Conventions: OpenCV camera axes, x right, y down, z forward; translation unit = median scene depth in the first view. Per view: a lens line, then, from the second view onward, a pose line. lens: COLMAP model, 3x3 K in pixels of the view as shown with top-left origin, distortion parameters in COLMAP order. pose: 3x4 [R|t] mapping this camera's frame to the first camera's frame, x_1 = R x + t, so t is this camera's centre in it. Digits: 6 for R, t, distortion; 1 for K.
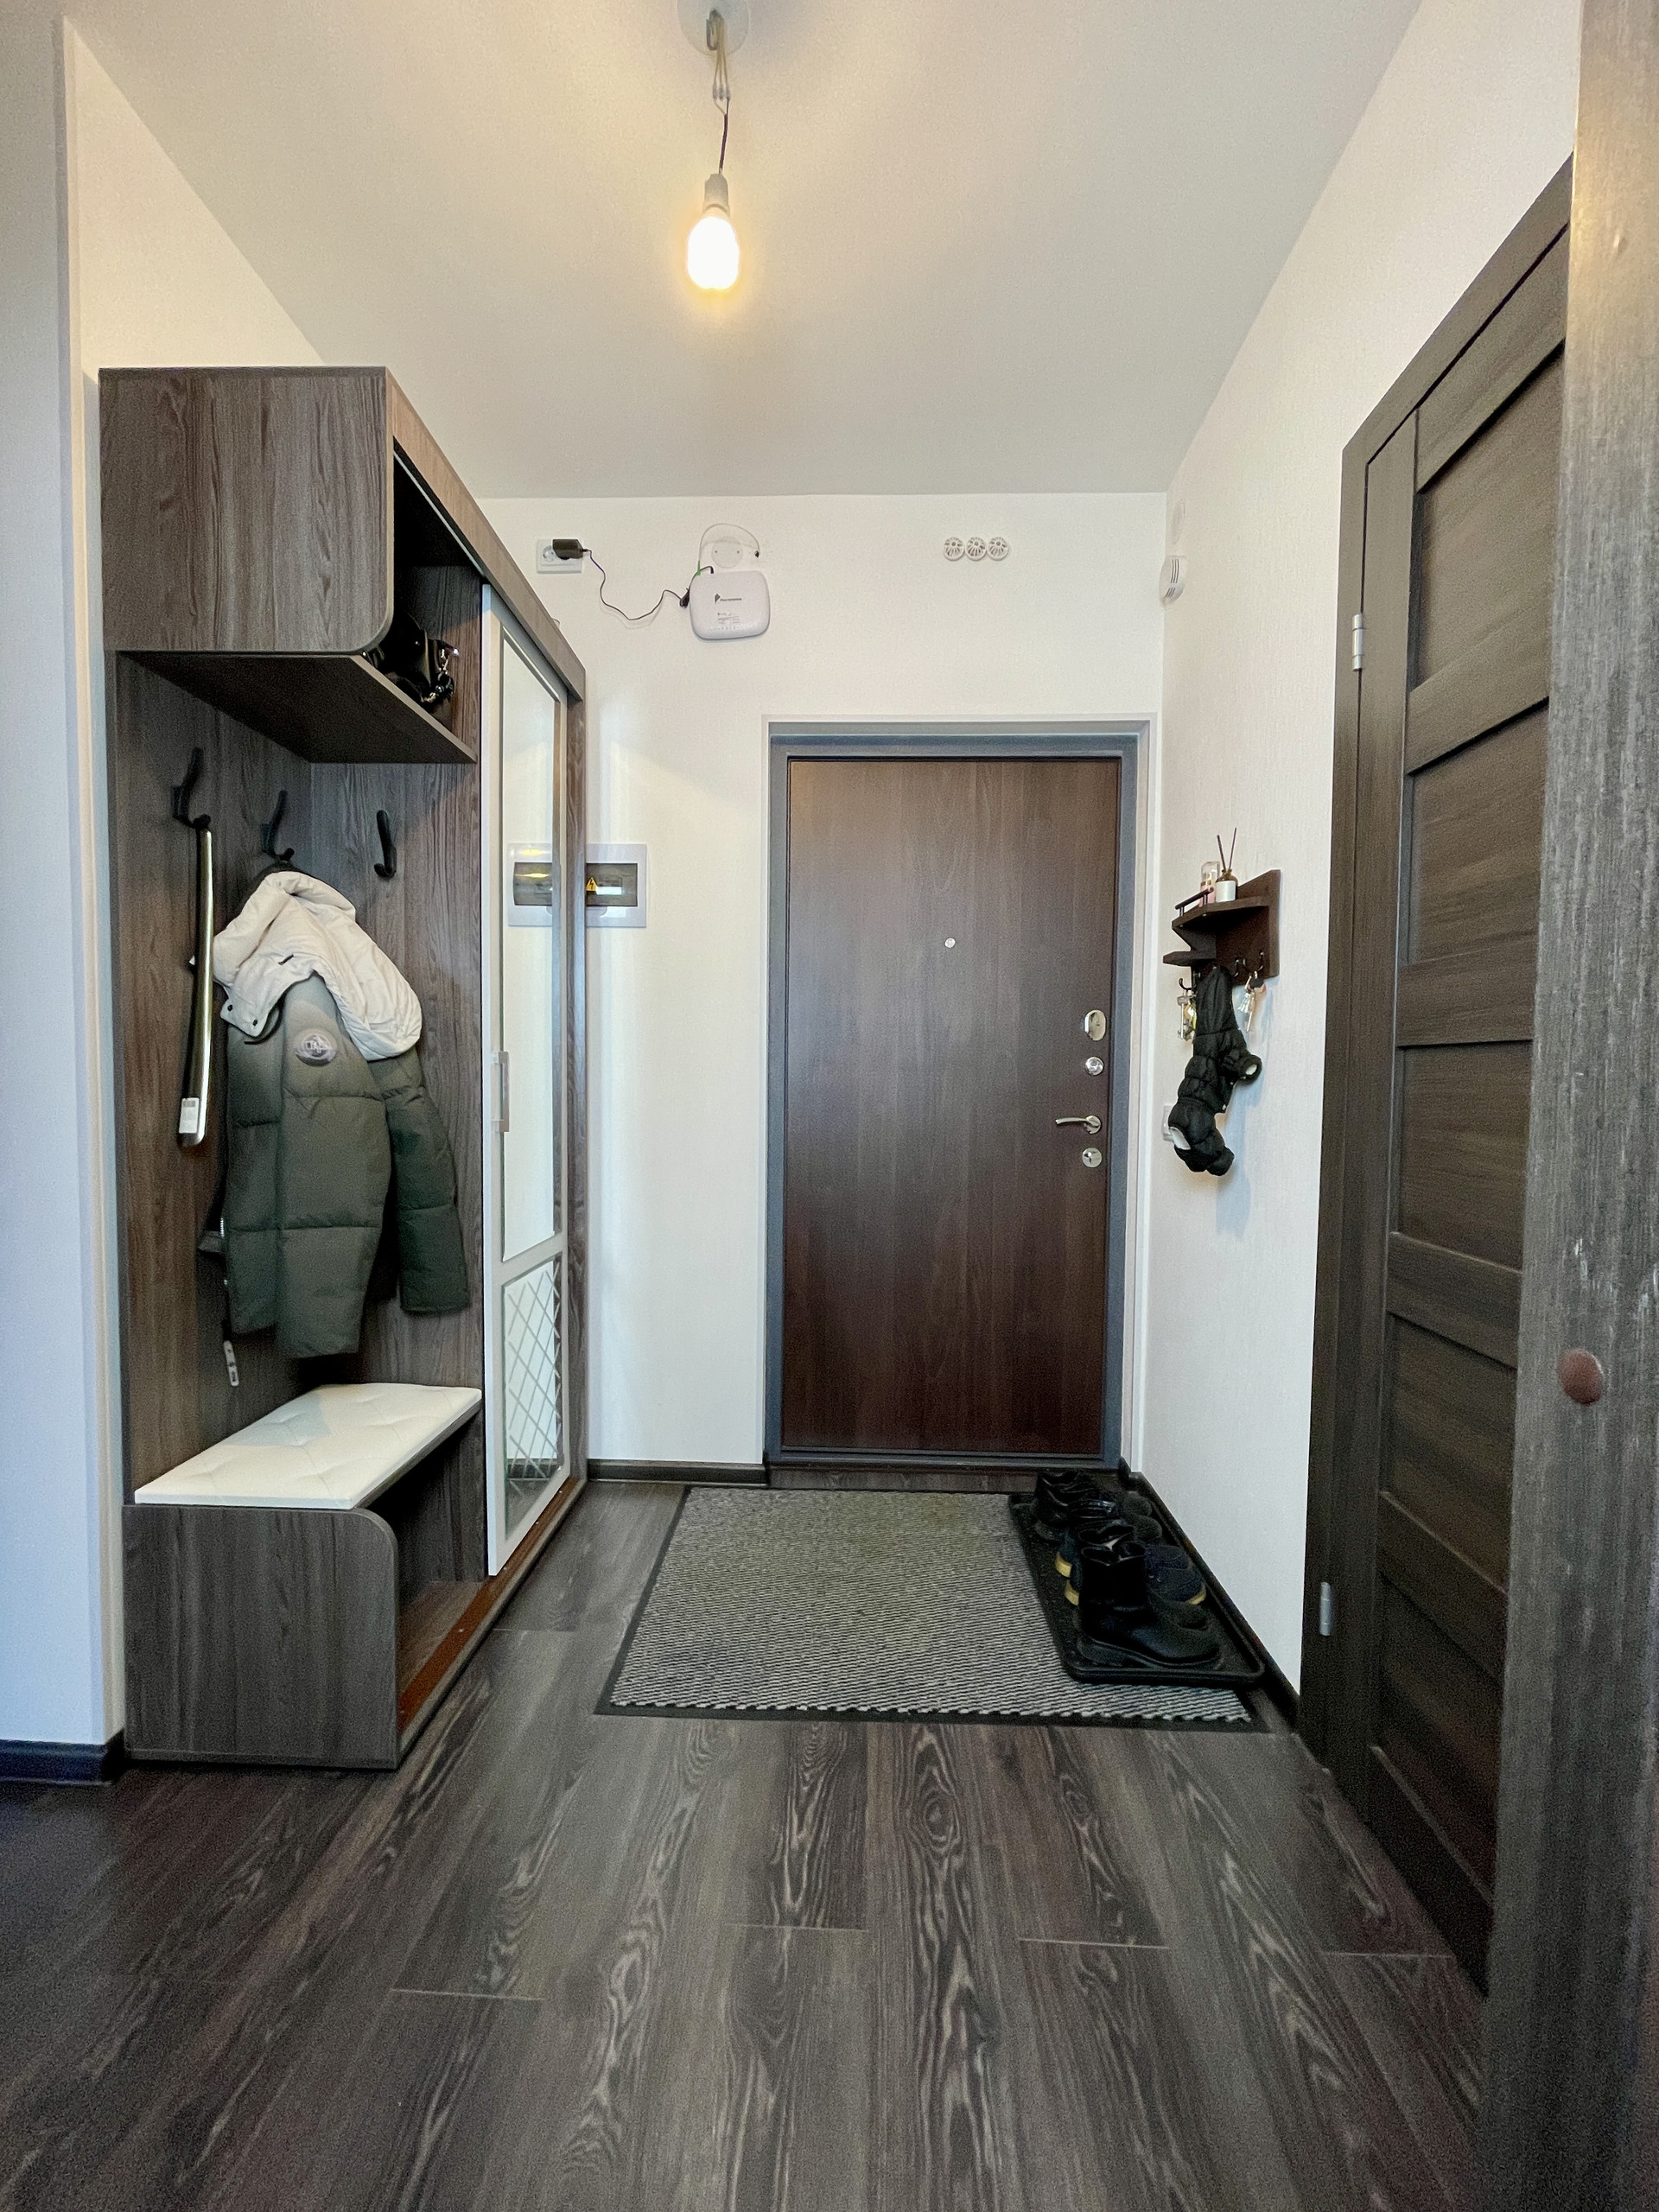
lens RADIAL K [[889.0, 0, 824.5], [0, 889.0, 1115.8], [0, 0, 1]] dist [0.001310, 0.000106]
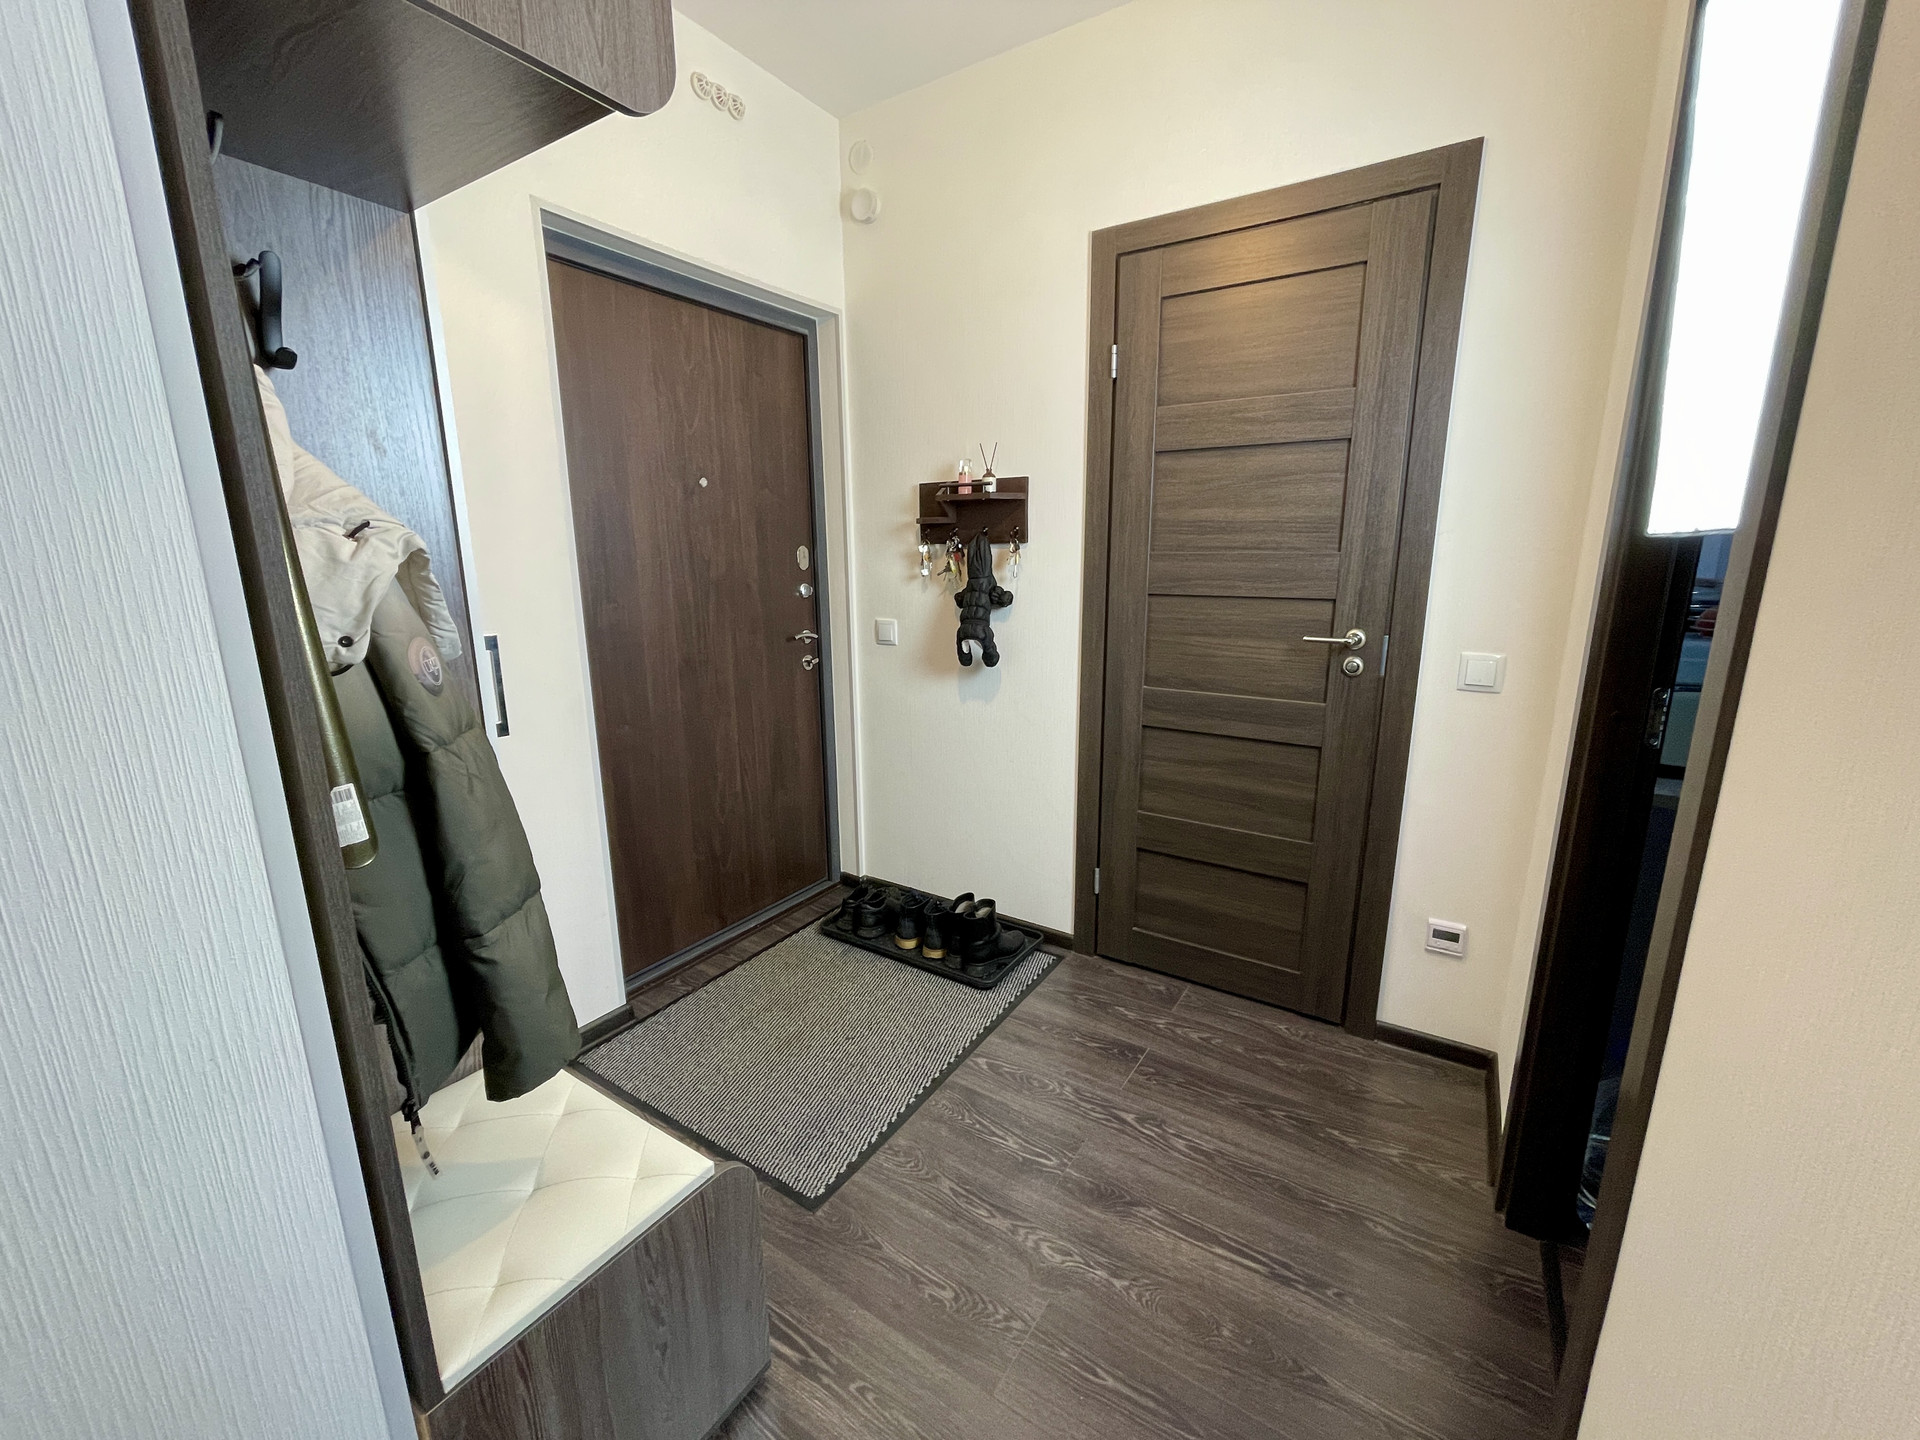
lens RADIAL K [[781.2, 0, 965.2], [0, 781.2, 721.2], [0, 0, 1]] dist [-0.012858, 0.009568]
pose [[0.508898, -0.195283, 0.838384, -0.882774], [0.048249, 0.978868, 0.198718, -0.134451], [-0.859473, -0.060677, 0.507567, 0.369994]]
